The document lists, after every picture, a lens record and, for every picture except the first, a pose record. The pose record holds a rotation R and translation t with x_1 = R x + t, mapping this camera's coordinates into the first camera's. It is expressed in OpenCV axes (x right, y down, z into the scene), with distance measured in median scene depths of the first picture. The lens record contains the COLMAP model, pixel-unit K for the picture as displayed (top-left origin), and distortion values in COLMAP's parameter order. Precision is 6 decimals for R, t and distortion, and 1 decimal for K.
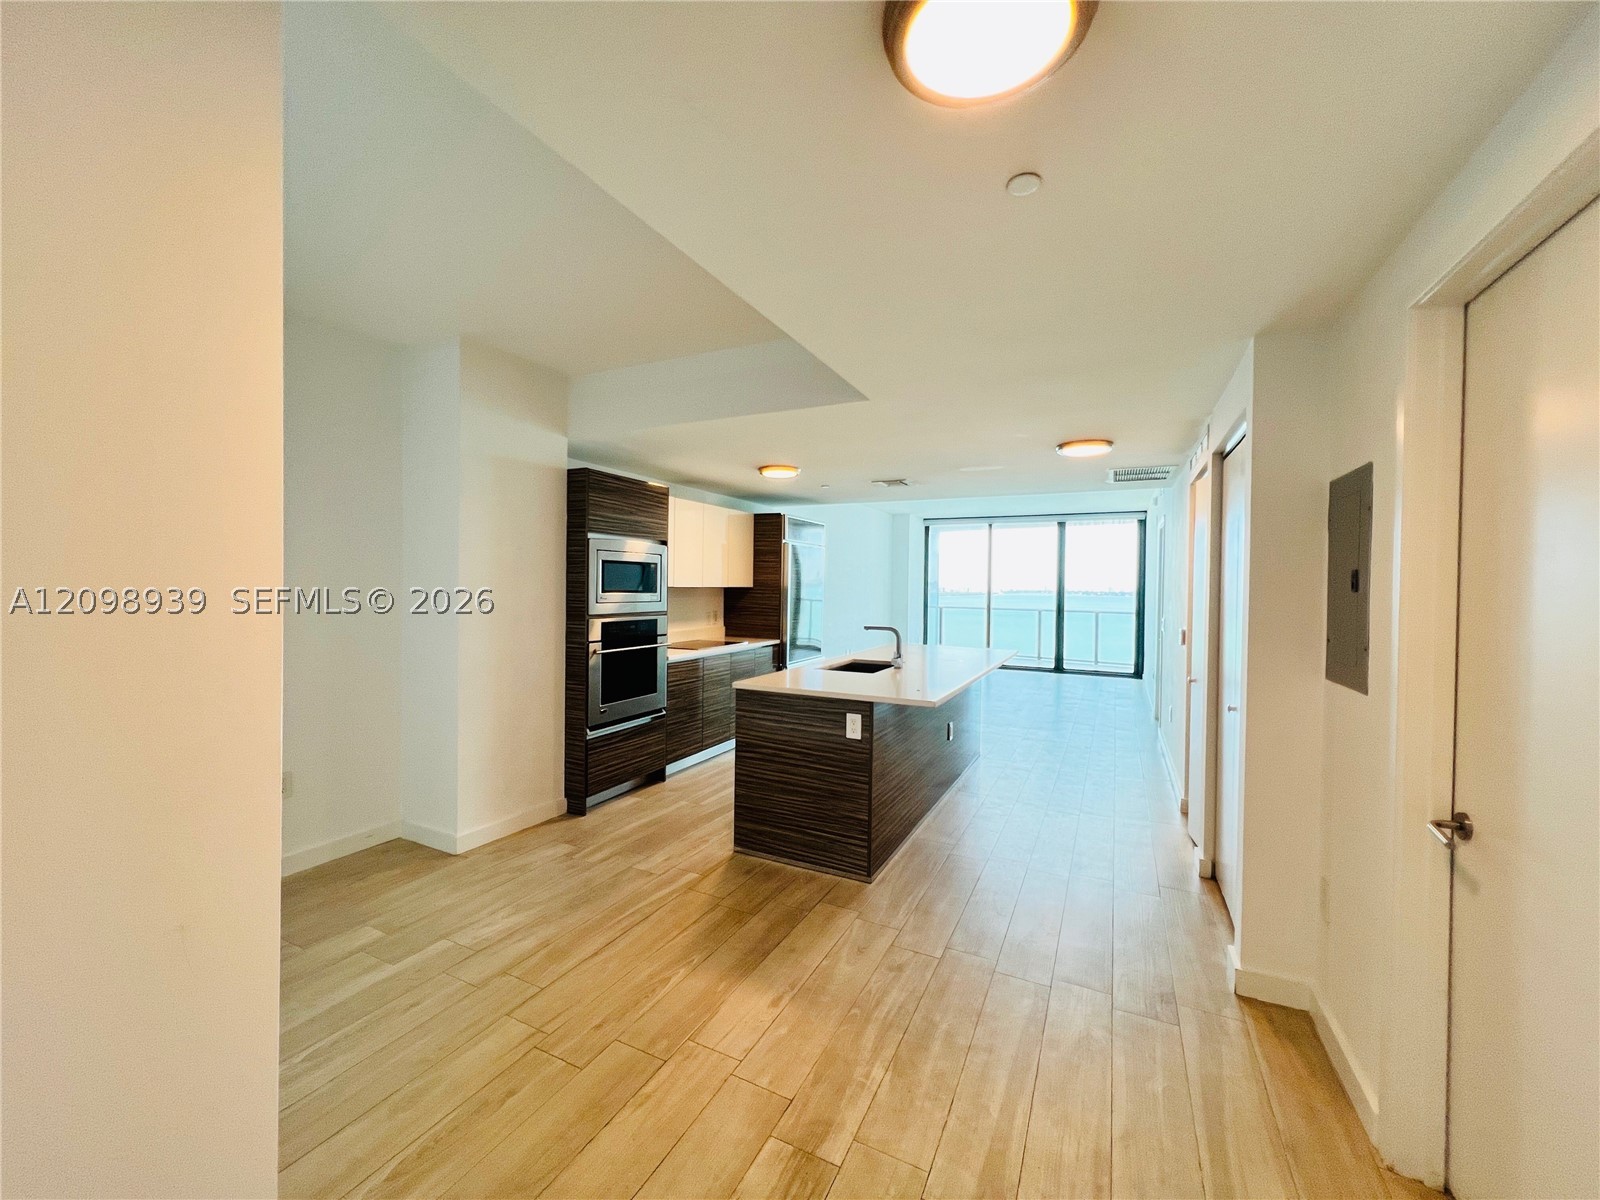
lens RADIAL K [[638.1, 0, 797.8], [0, 638.1, 592.5], [0, 0, 1]] dist [-0.002988, 0.001085]
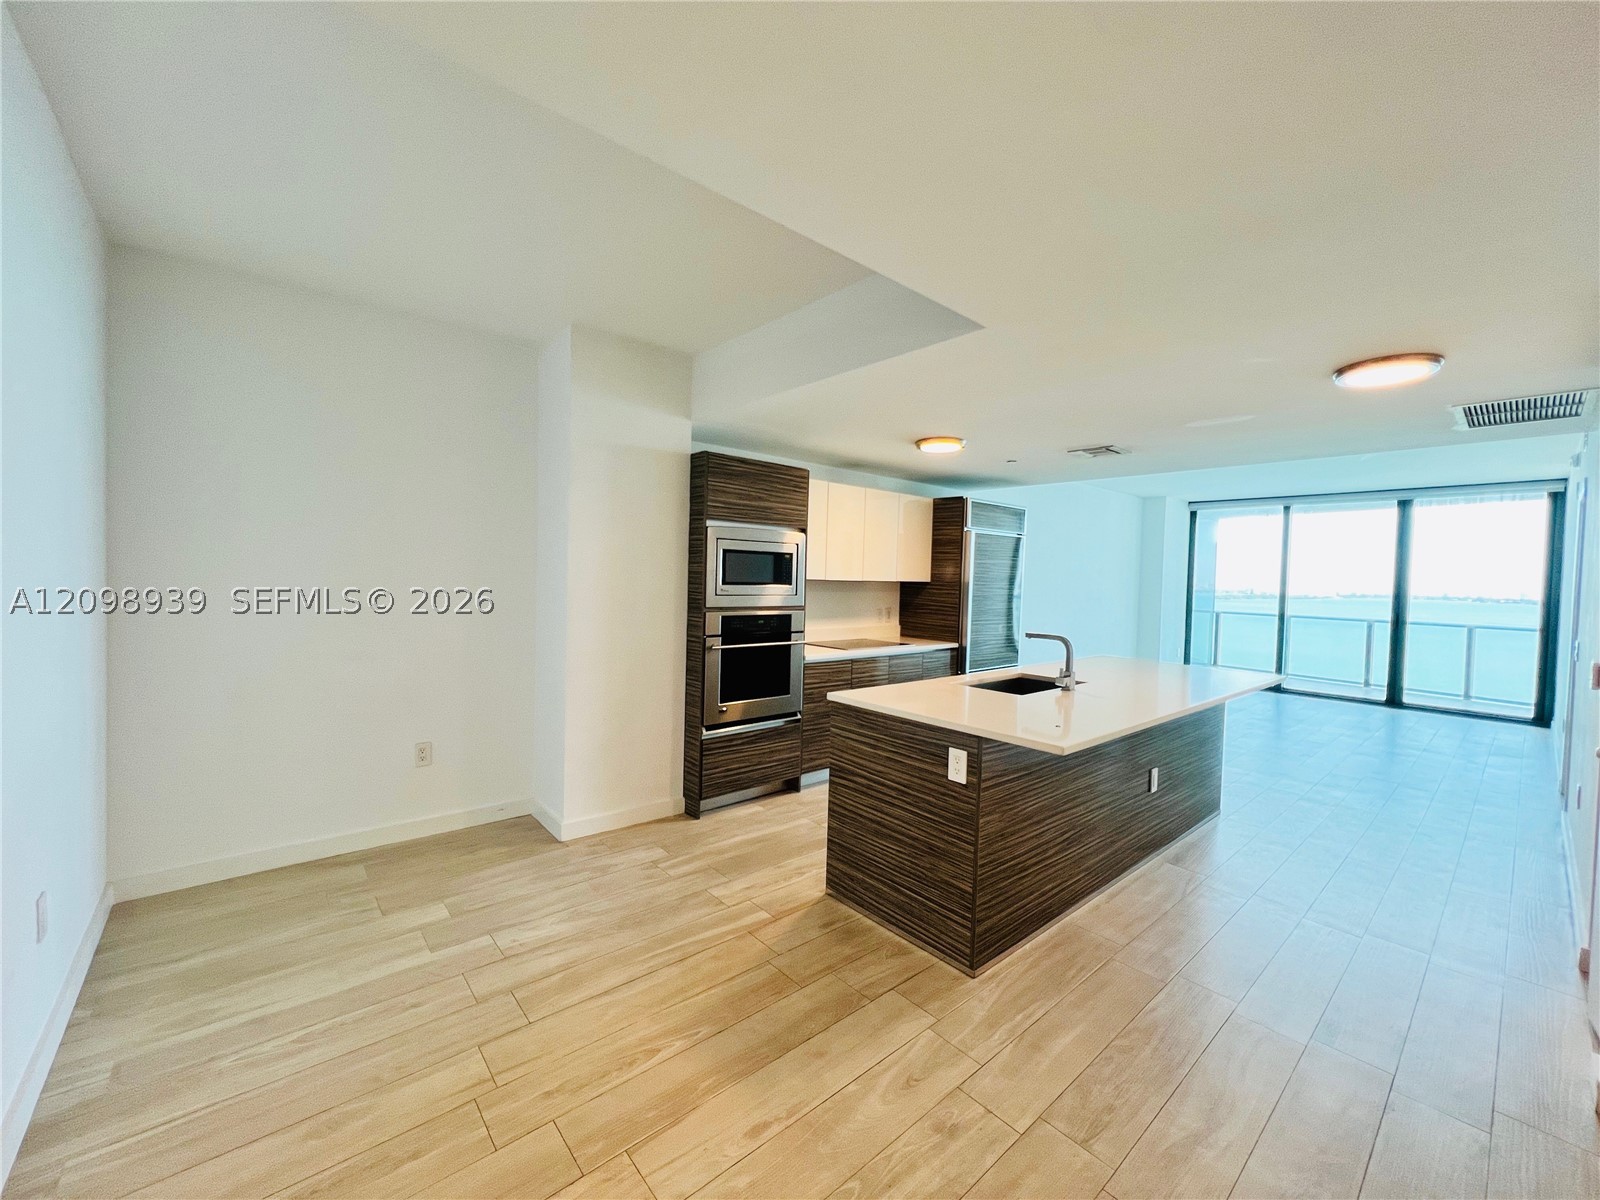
lens RADIAL K [[638.1, 0, 796.4], [0, 638.1, 592.8], [0, 0, 1]] dist [-0.002988, 0.001085]
pose [[0.922589, 0.022152, -0.385148, 0.149463], [-0.019415, 0.999751, 0.010995, 0.000577], [0.385296, -0.002666, 0.922789, 0.173788]]
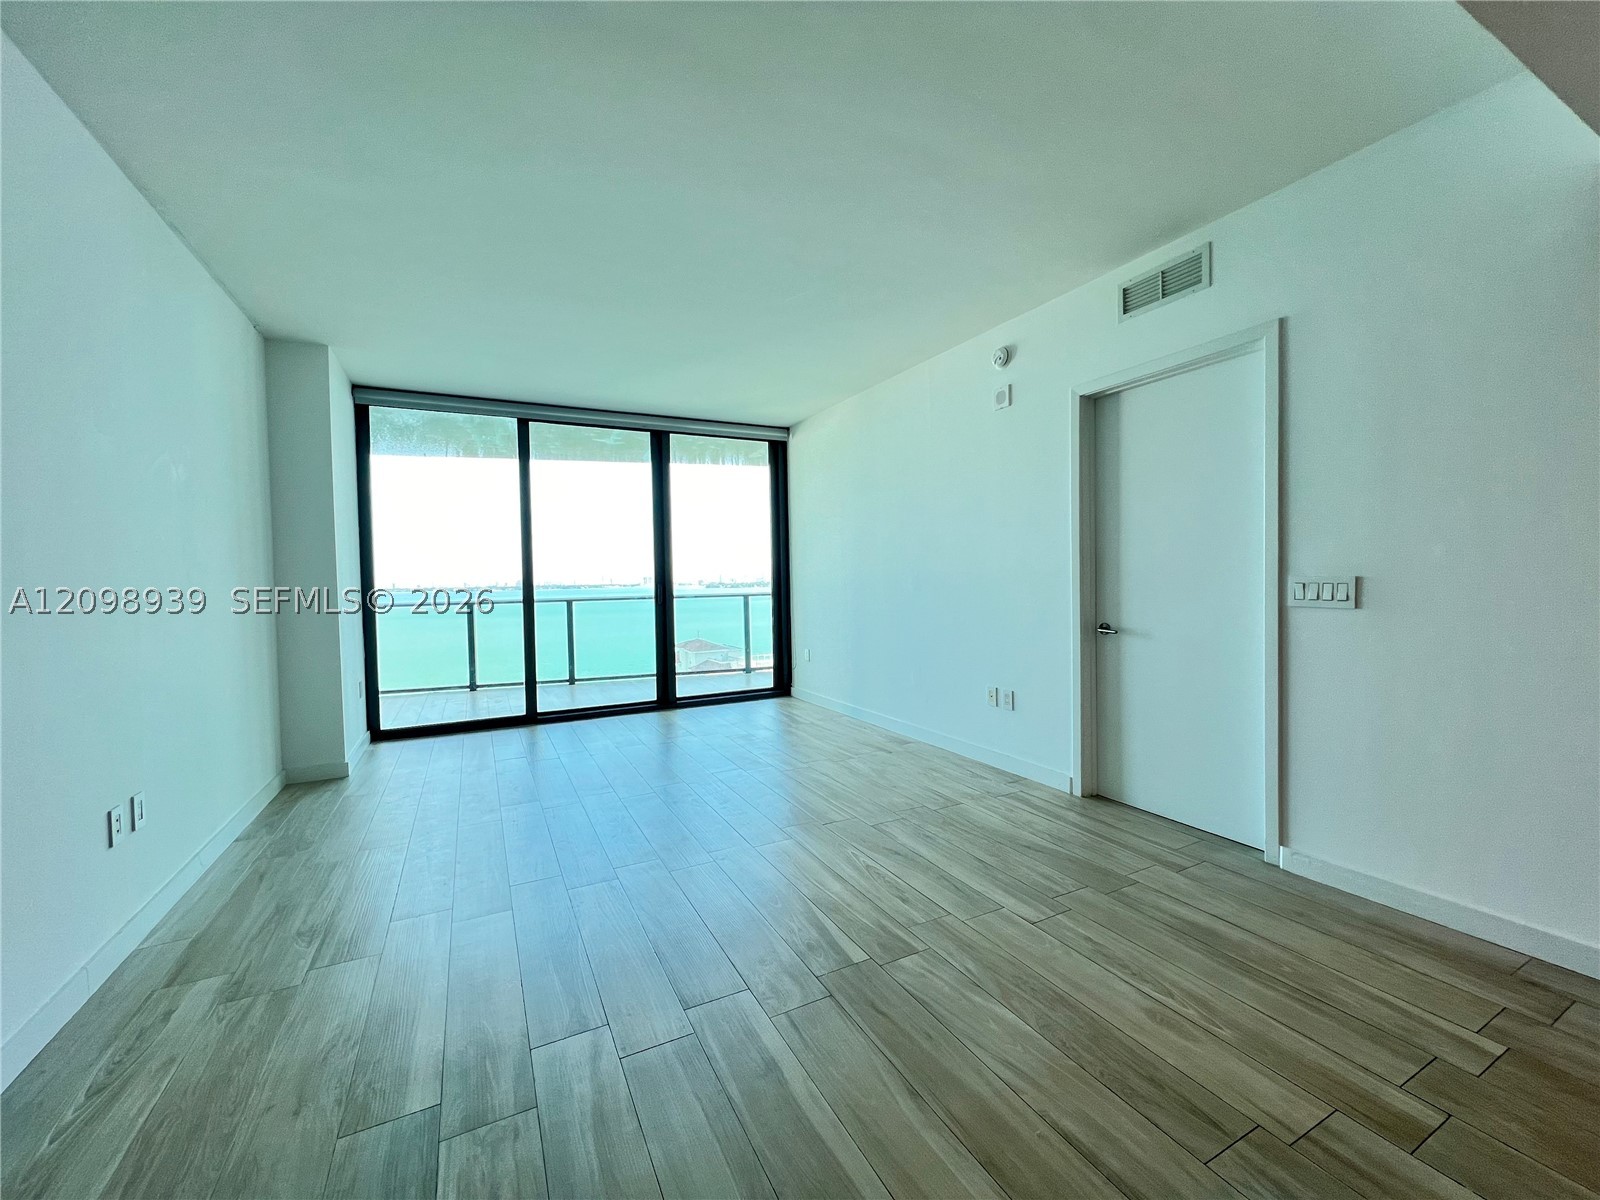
lens RADIAL K [[638.1, 0, 798.0], [0, 638.1, 596.3], [0, 0, 1]] dist [-0.002988, 0.001085]
pose [[0.591980, -0.049271, 0.804445, 0.098840], [0.037578, 0.998731, 0.033518, 0.041527], [-0.805076, 0.010387, 0.593081, 1.540853]]
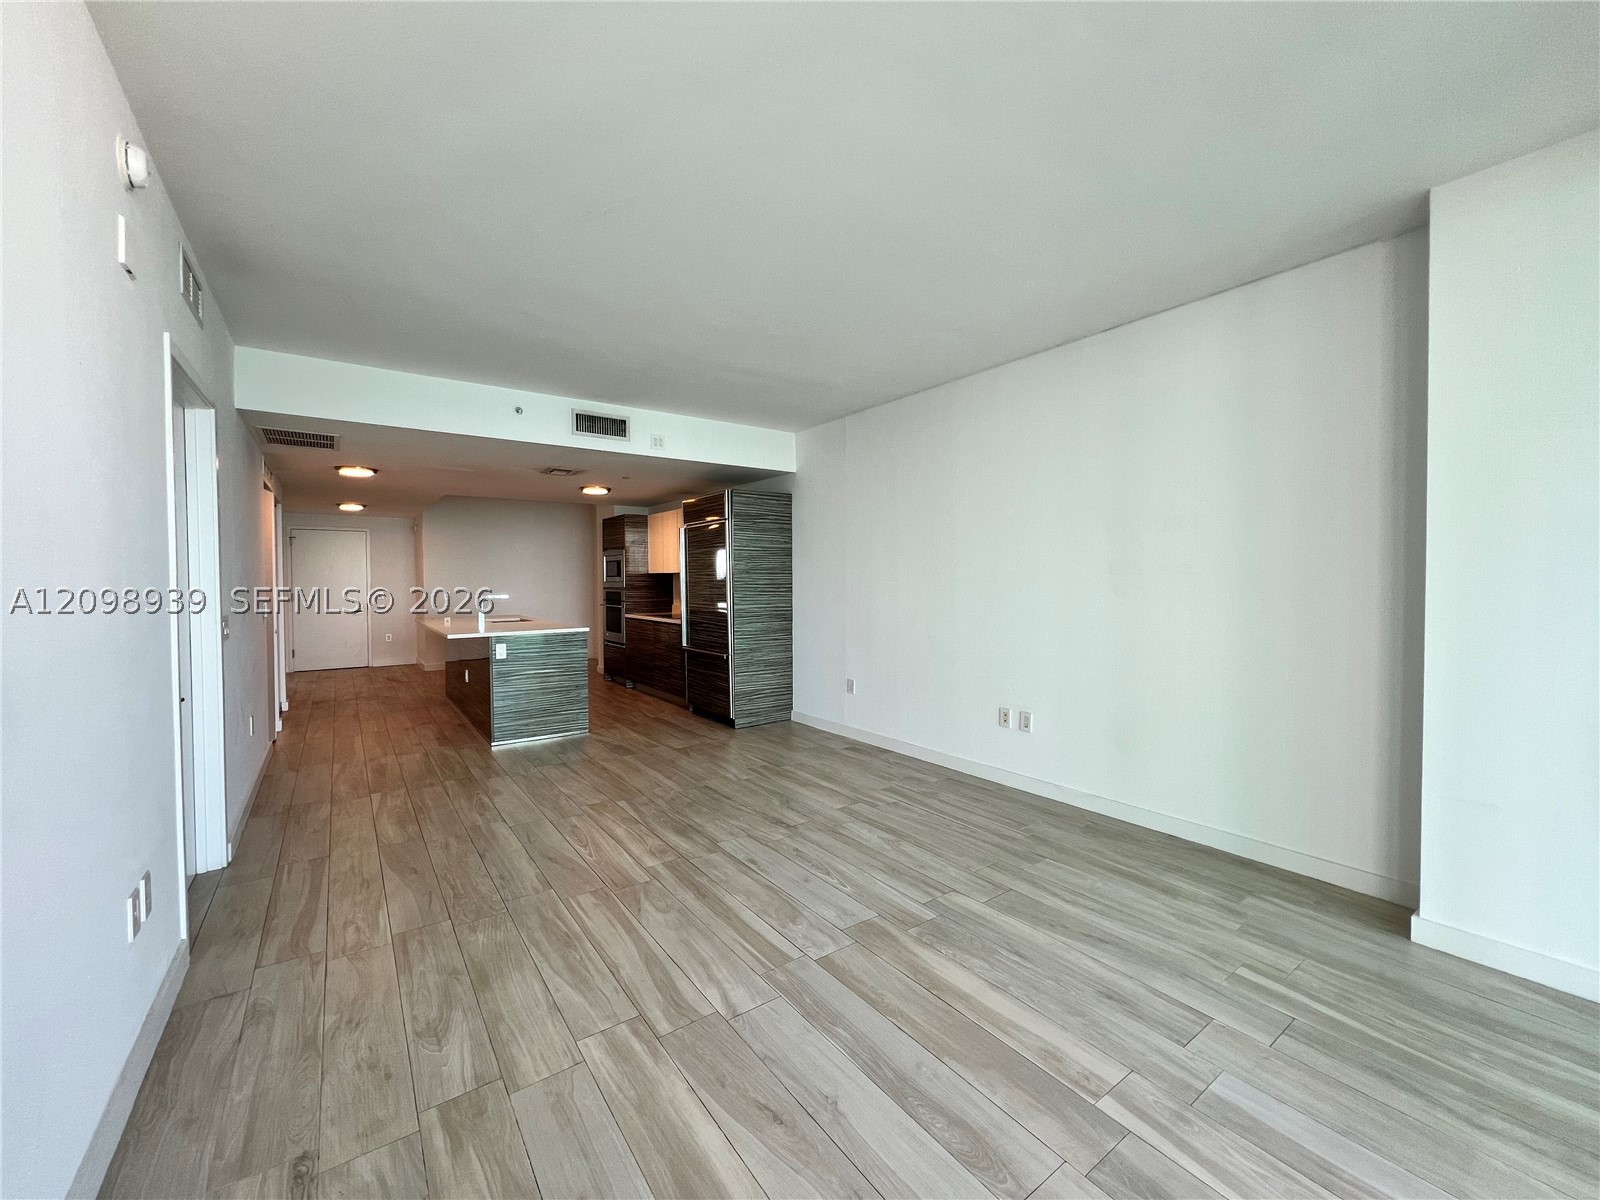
lens RADIAL K [[638.1, 0, 795.9], [0, 638.1, 594.5], [0, 0, 1]] dist [-0.002988, 0.001085]
pose [[-0.467143, 0.007655, -0.884149, 1.212258], [-0.011415, 0.999827, 0.014687, 0.017131], [0.884108, 0.016953, -0.466974, 2.454794]]
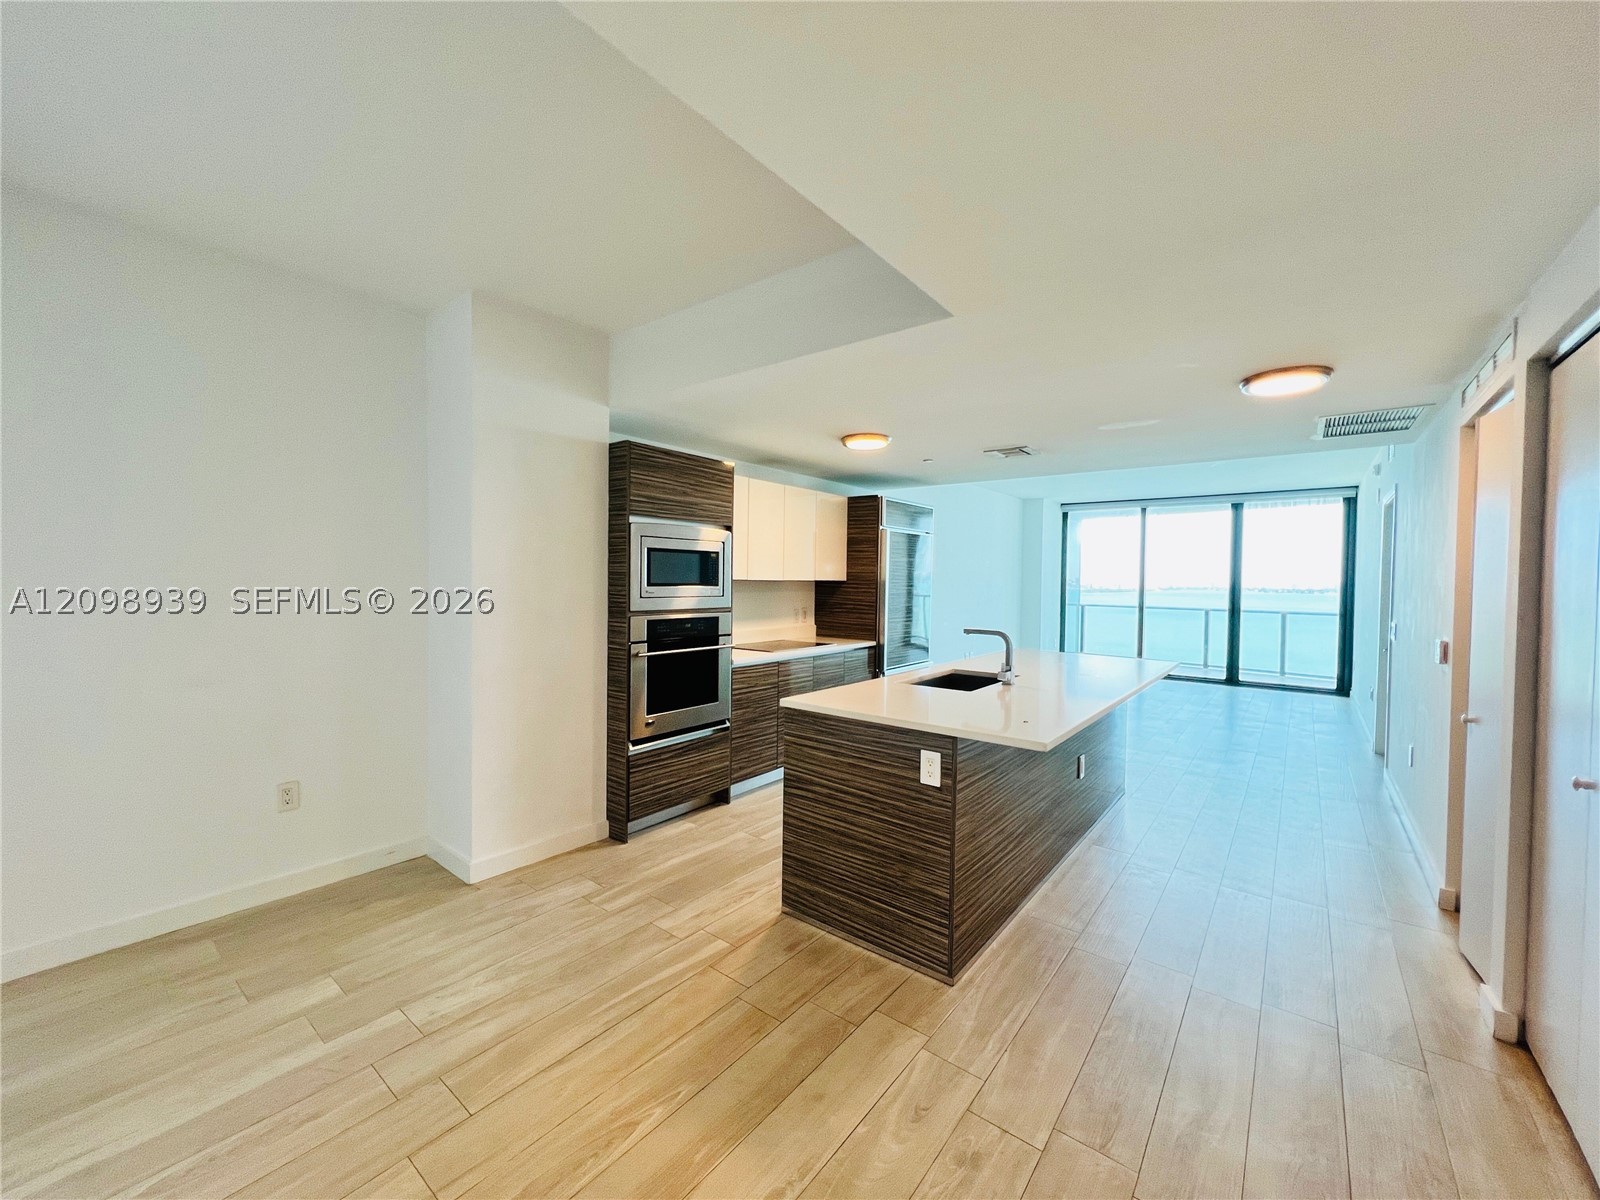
lens RADIAL K [[638.1, 0, 797.0], [0, 638.1, 593.3], [0, 0, 1]] dist [-0.002988, 0.001085]
pose [[0.978653, 0.004293, -0.205477, 0.065894], [-0.002702, 0.999964, 0.008024, 0.003069], [0.205504, -0.007298, 0.978629, 0.192560]]
